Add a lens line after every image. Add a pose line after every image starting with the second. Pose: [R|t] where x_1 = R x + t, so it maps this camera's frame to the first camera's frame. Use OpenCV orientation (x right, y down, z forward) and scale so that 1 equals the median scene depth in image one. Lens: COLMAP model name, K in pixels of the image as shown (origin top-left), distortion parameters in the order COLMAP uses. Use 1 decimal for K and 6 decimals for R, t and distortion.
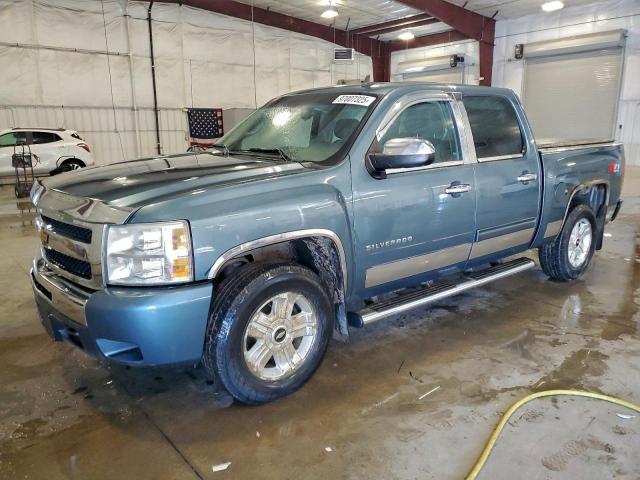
lens RADIAL K [[531.8, 0, 320.7], [0, 531.8, 247.3], [0, 0, 1]] dist [0.070051, 0.059201]
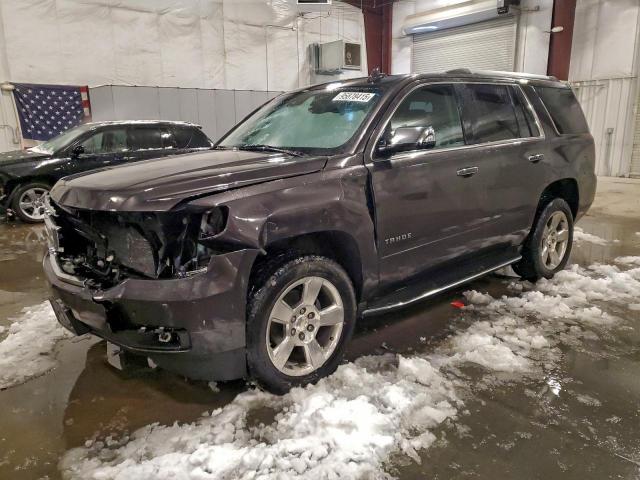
lens RADIAL K [[531.8, 0, 326.6], [0, 531.8, 235.6], [0, 0, 1]] dist [0.070051, 0.059201]
pose [[0.999877, -0.012436, 0.009593, 0.050908], [0.012601, 0.999771, -0.017289, -0.093968], [-0.009376, 0.017408, 0.999805, 0.447232]]
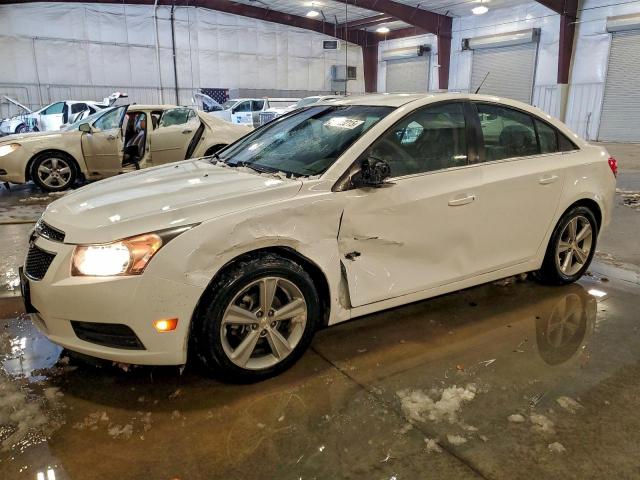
lens RADIAL K [[531.8, 0, 331.9], [0, 531.8, 246.0], [0, 0, 1]] dist [0.070051, 0.059201]
pose [[0.992252, 0.043119, -0.116523, 0.222839], [-0.039115, 0.998570, 0.036438, 0.057494], [0.117927, -0.031598, 0.992519, -0.245980]]
